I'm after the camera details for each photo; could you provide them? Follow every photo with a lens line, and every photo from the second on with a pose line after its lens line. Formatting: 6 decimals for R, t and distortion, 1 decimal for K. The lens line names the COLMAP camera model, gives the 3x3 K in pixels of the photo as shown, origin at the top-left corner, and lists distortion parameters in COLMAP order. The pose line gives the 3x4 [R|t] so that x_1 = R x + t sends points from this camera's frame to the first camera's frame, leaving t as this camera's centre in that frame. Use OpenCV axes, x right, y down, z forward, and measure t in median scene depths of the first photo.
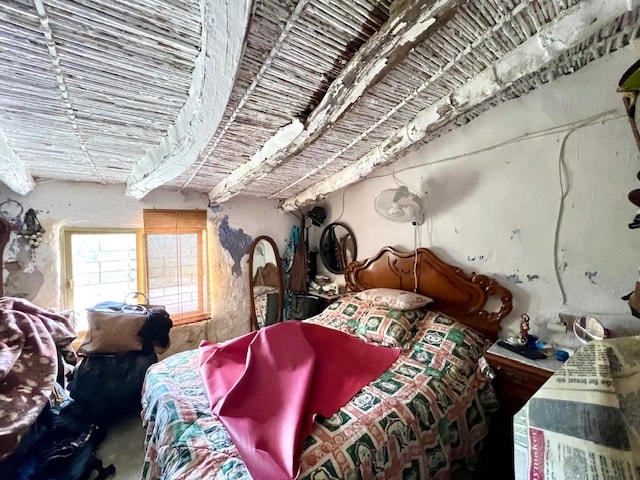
lens RADIAL K [[255.3, 0, 319.3], [0, 255.3, 239.0], [0, 0, 1]] dist [-0.001808, 0.000336]
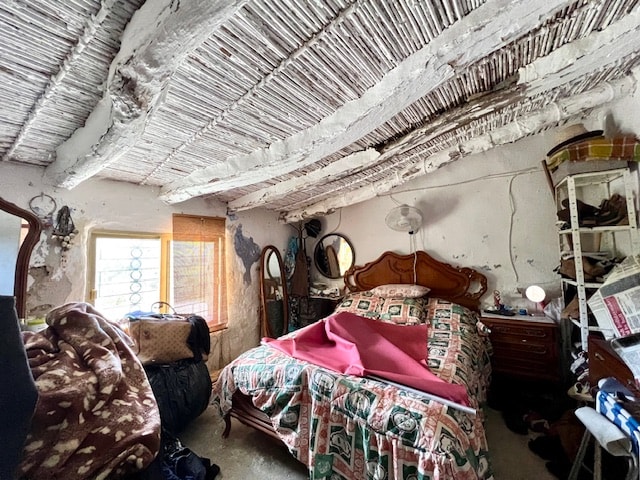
lens RADIAL K [[254.7, 0, 321.6], [0, 254.7, 239.4], [0, 0, 1]] dist [-0.002879, 0.000377]
pose [[0.945450, 0.009343, 0.325633, -0.574919], [0.016016, 0.997047, -0.075110, 0.074572], [-0.325373, 0.076228, 0.942508, -0.100132]]
